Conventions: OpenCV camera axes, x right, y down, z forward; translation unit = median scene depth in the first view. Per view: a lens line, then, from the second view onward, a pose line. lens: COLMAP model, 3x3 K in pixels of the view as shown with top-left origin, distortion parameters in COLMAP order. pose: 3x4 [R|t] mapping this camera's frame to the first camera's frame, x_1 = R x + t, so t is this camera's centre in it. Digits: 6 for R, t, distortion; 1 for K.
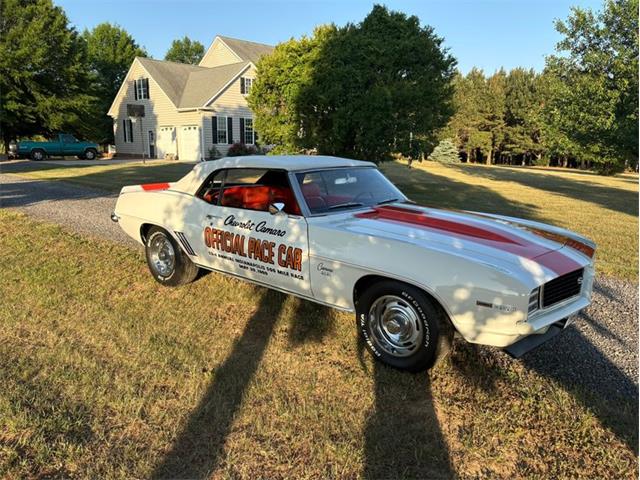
lens RADIAL K [[495.7, 0, 314.3], [0, 495.7, 238.3], [0, 0, 1]] dist [0.011958, -0.010033]
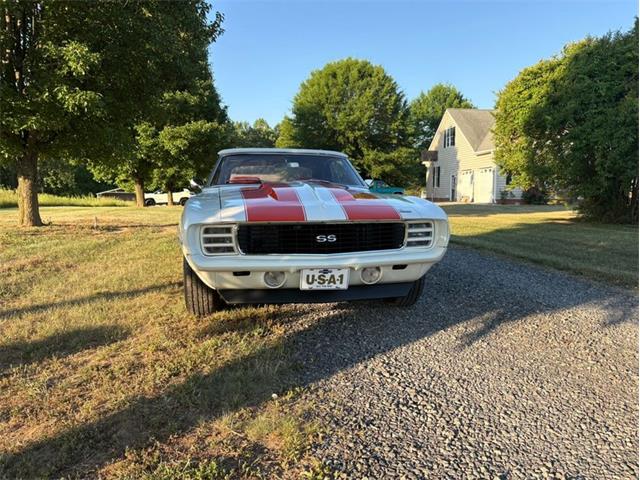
lens RADIAL K [[495.7, 0, 314.3], [0, 495.7, 238.3], [0, 0, 1]] dist [0.011958, -0.010033]
pose [[0.765981, 0.039050, -0.641676, 0.125559], [-0.107692, 0.991843, -0.068193, 0.017914], [0.633779, 0.121338, 0.763938, 0.032513]]
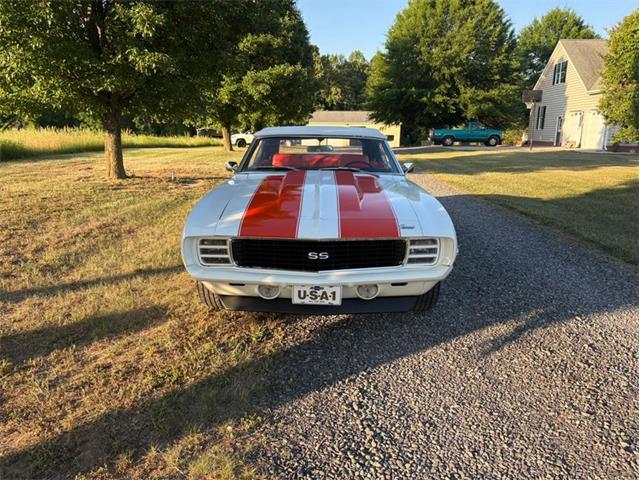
lens RADIAL K [[495.7, 0, 314.3], [0, 495.7, 238.3], [0, 0, 1]] dist [0.011958, -0.010033]
pose [[0.629725, 0.156836, -0.760821, 0.136394], [-0.144401, 0.985970, 0.083729, 0.000333], [0.763279, 0.057138, 0.643537, 0.045684]]
